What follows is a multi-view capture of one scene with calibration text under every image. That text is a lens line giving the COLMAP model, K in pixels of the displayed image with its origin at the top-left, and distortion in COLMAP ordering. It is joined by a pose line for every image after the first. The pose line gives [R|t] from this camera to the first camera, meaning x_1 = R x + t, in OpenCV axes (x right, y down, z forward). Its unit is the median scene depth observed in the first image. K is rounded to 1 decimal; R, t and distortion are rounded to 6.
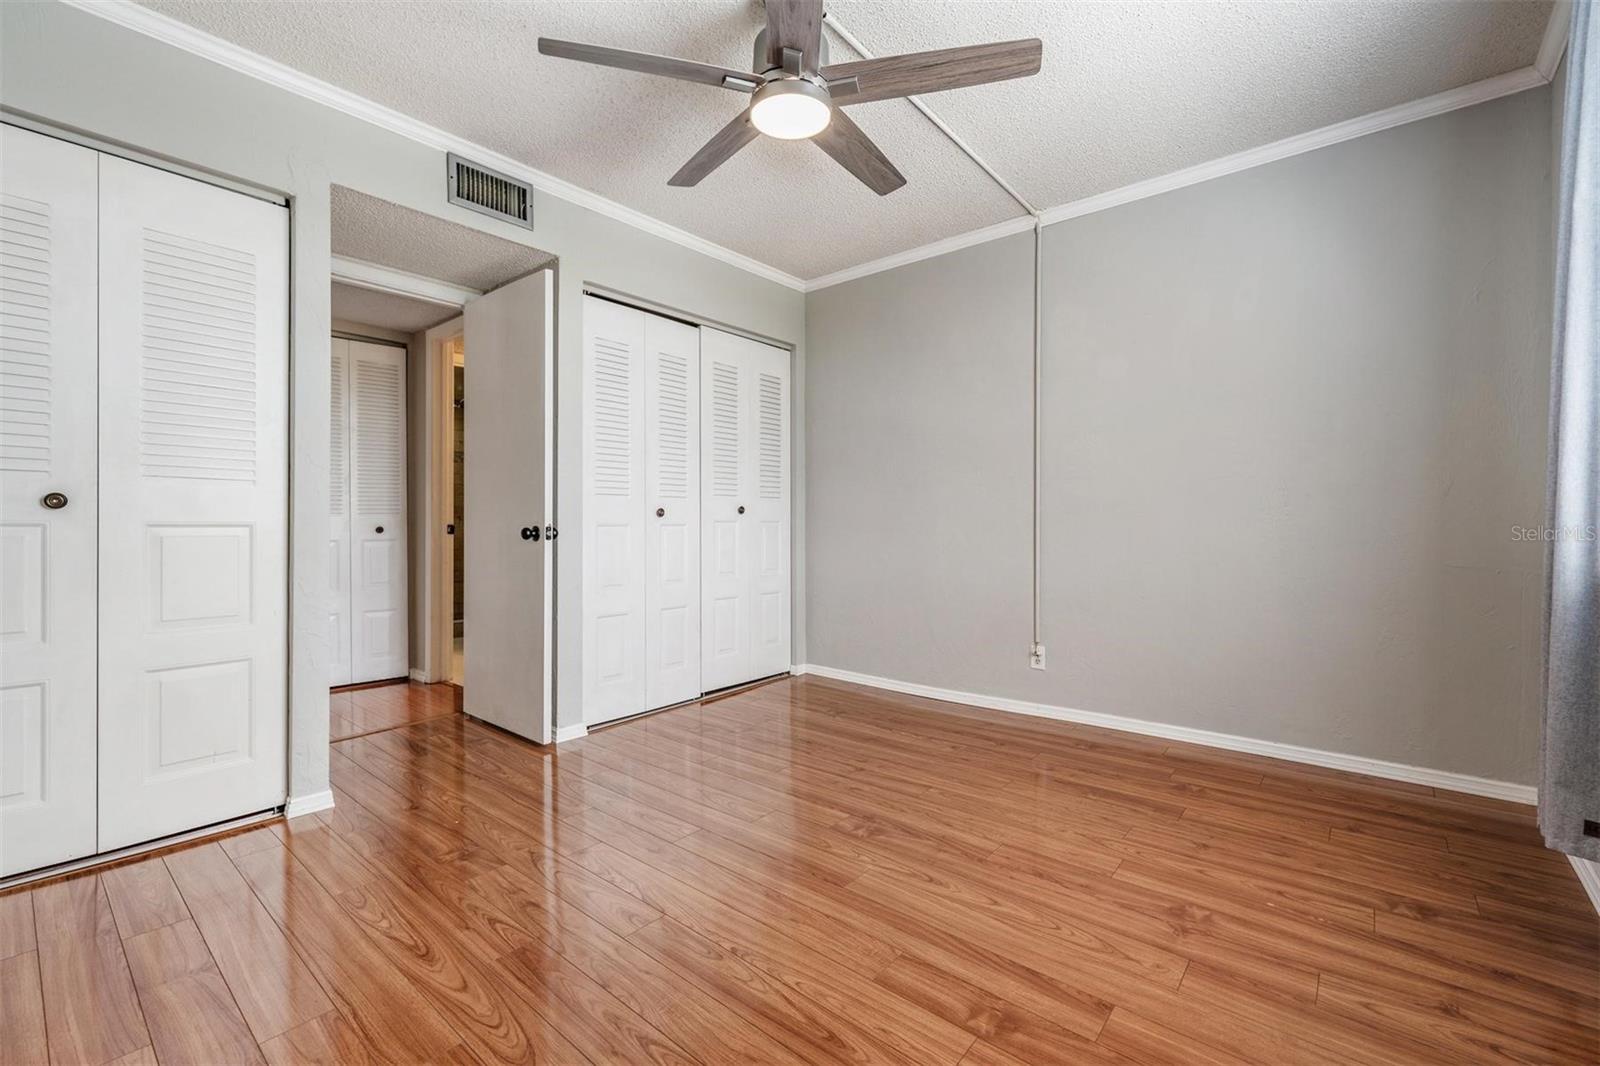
lens RADIAL K [[688.8, 0, 794.4], [0, 688.8, 526.9], [0, 0, 1]] dist [-0.001296, -0.000523]
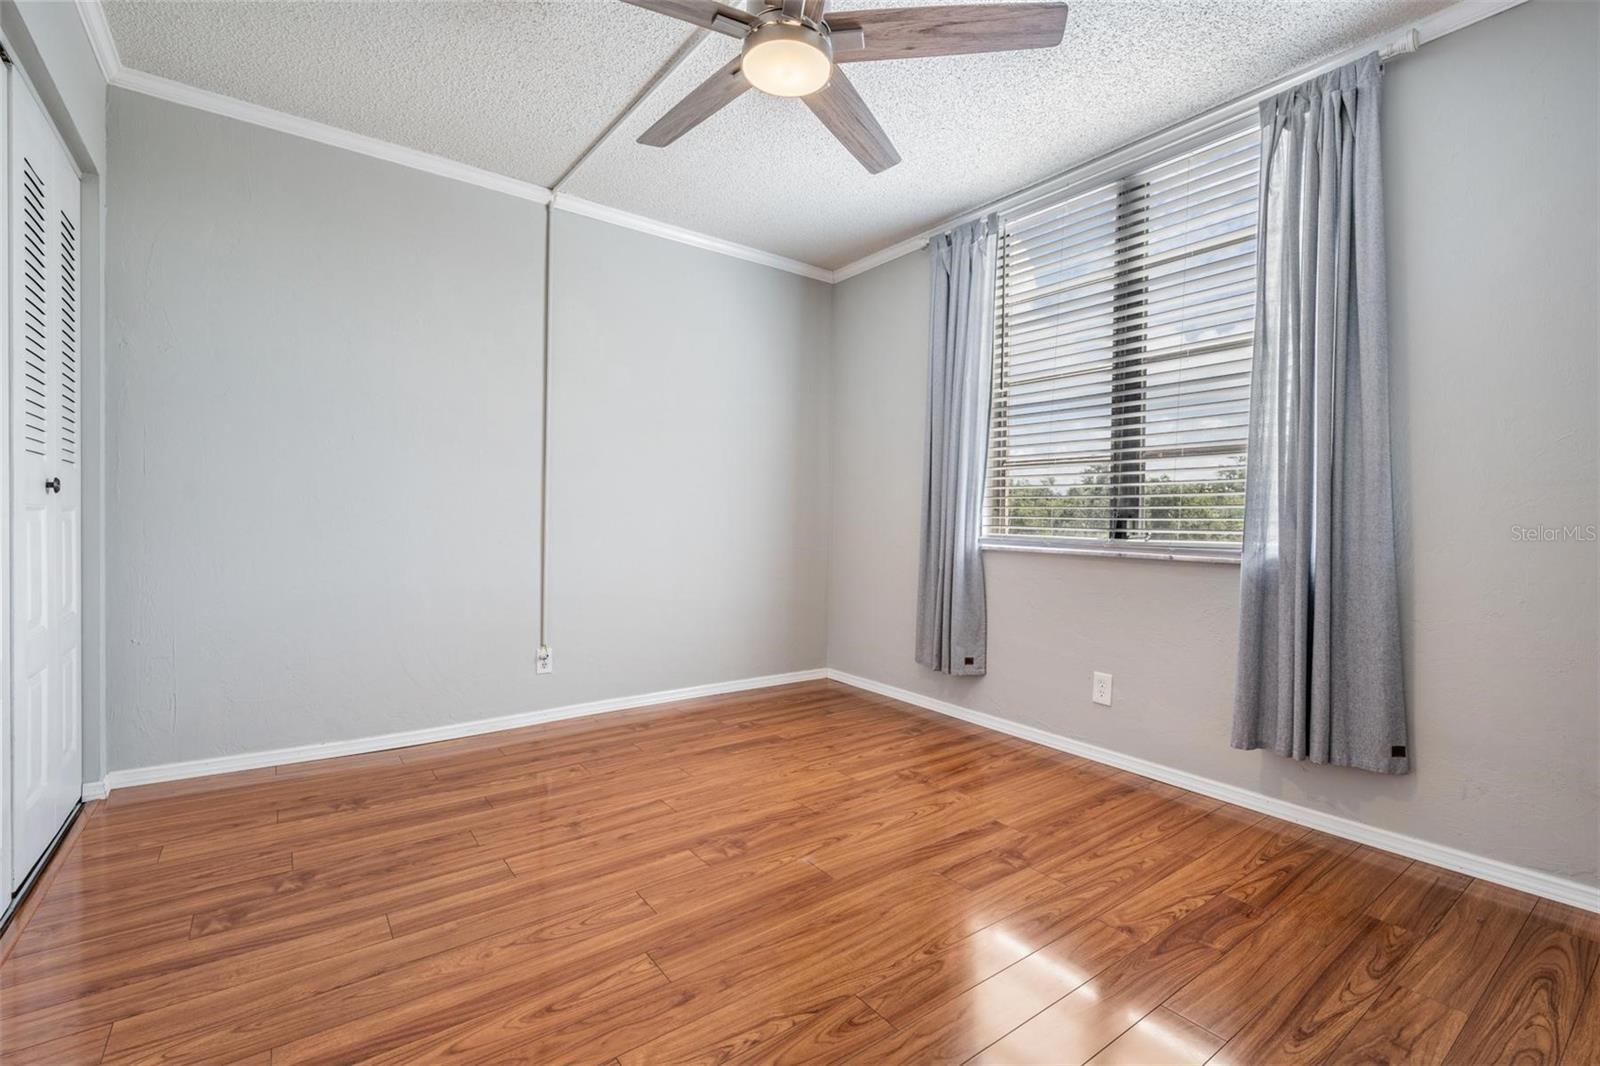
lens RADIAL K [[716.9, 0, 795.6], [0, 716.9, 527.6], [0, 0, 1]] dist [0.001434, -0.000270]
pose [[0.215056, -0.003952, 0.976594, -0.740371], [-0.007833, 0.999953, 0.005772, -0.002390], [-0.976570, -0.008891, 0.215014, 0.630868]]
